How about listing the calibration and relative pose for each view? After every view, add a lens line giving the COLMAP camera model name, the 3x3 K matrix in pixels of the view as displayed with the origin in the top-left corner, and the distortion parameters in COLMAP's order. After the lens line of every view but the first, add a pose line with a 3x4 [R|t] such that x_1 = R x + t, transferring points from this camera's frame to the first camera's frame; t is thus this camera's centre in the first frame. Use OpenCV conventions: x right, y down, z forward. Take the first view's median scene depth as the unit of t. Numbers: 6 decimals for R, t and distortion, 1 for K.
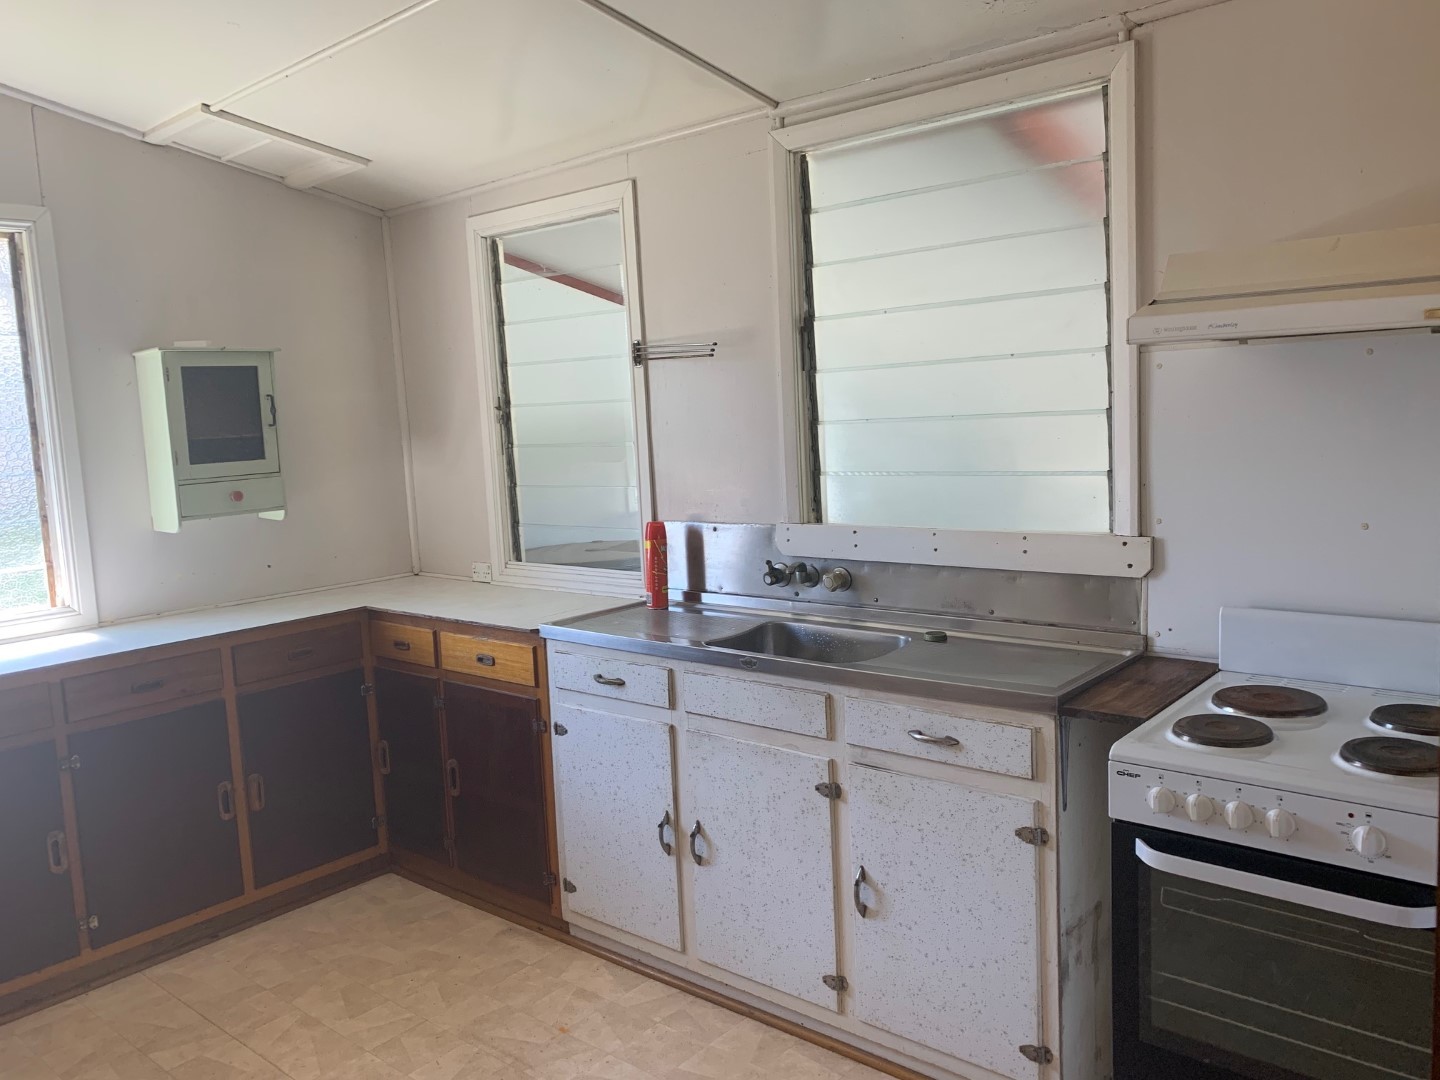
lens RADIAL K [[1083.7, 0, 718.5], [0, 1083.7, 538.7], [0, 0, 1]] dist [-0.031201, -0.001232]
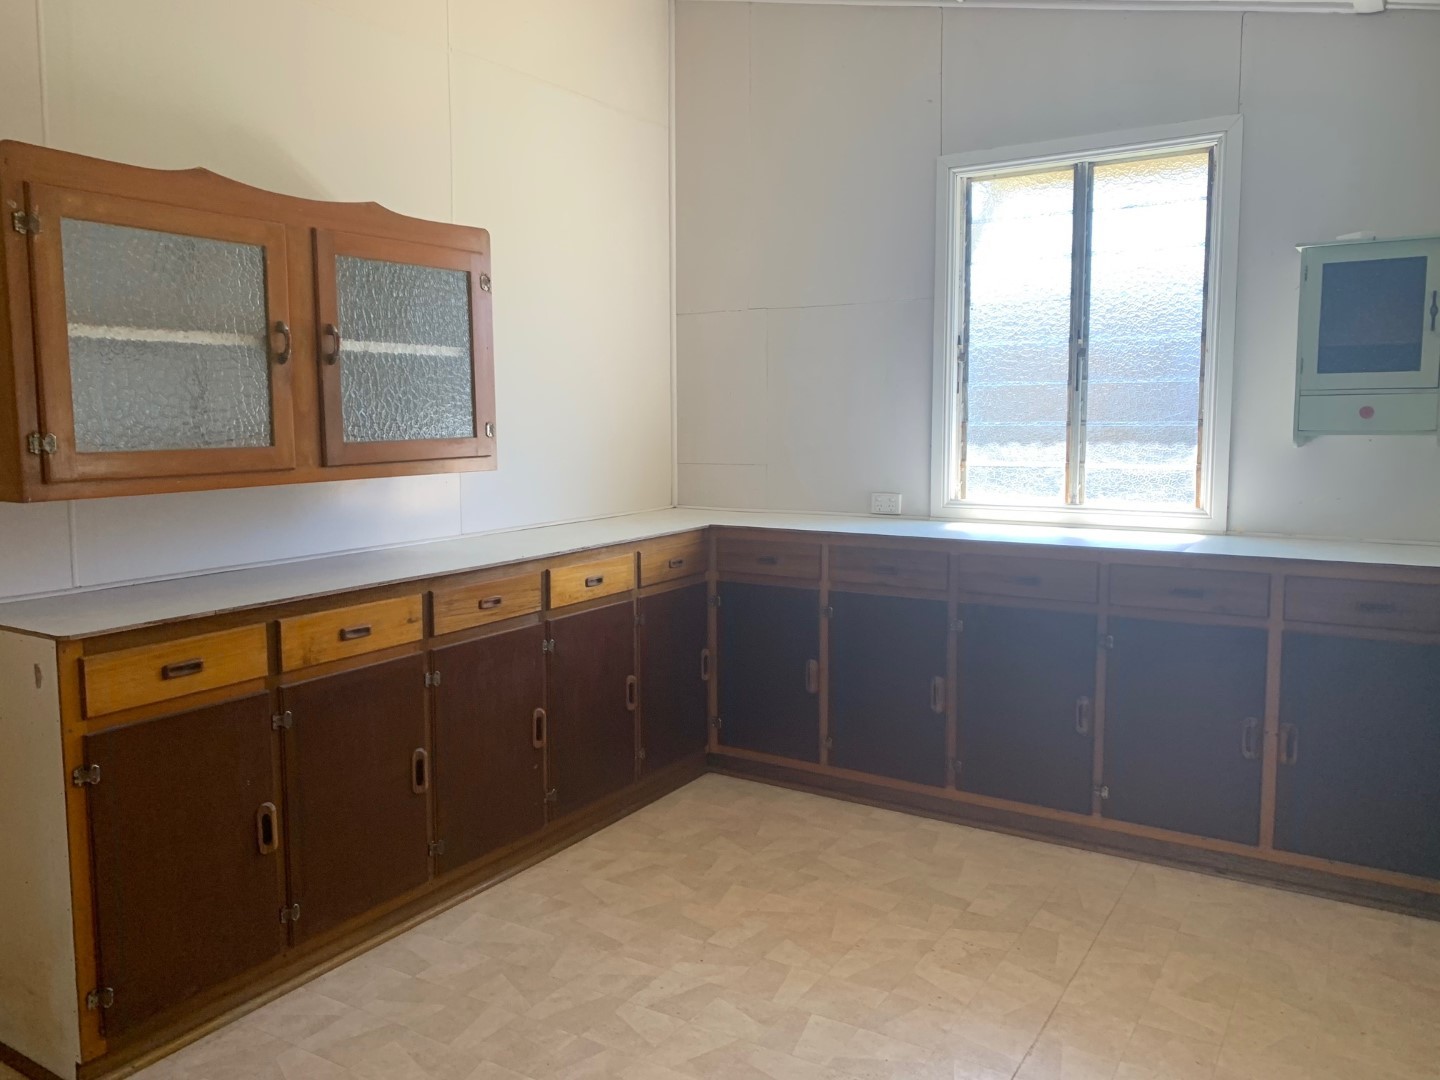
lens RADIAL K [[1083.7, 0, 718.3], [0, 1083.7, 535.9], [0, 0, 1]] dist [-0.031201, -0.001232]
pose [[0.114644, 0.155332, -0.981187, 0.363103], [-0.112159, 0.983408, 0.142578, -0.006697], [0.987055, 0.093703, 0.130164, 0.409357]]
